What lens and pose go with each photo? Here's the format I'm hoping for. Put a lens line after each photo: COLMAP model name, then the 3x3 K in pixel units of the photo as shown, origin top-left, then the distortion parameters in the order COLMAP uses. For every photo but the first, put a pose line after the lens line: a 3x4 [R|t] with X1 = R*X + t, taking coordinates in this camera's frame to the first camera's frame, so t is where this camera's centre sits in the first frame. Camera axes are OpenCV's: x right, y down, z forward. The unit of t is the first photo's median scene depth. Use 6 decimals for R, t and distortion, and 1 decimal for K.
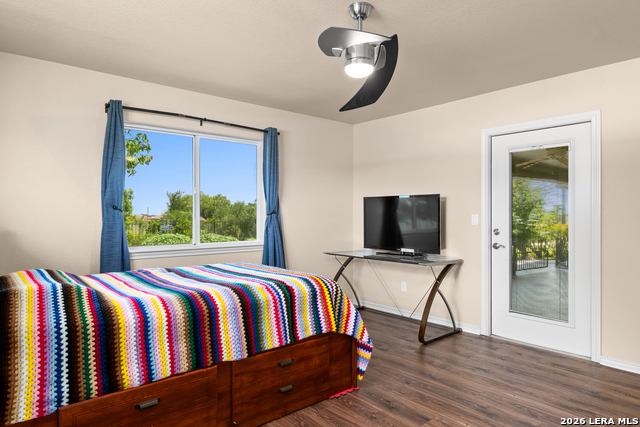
lens RADIAL K [[400.0, 0, 322.0], [0, 400.0, 213.0], [0, 0, 1]] dist [-0.003149, 0.001266]
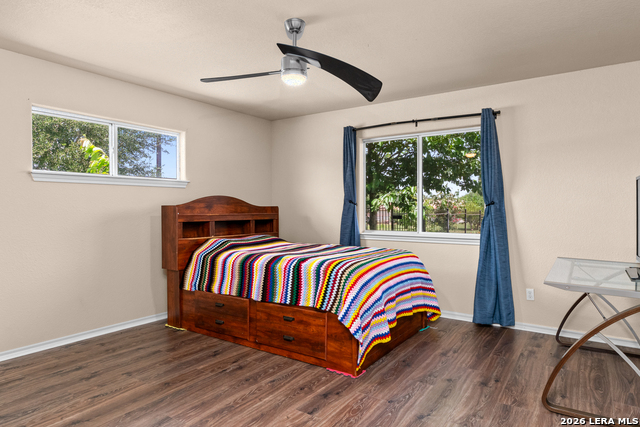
lens RADIAL K [[400.0, 0, 321.1], [0, 400.0, 212.7], [0, 0, 1]] dist [-0.003149, 0.001266]
pose [[0.250159, 0.012114, -0.968129, 1.122360], [0.005232, 0.999890, 0.013863, 0.008211], [0.968191, -0.008533, 0.250068, 0.721664]]
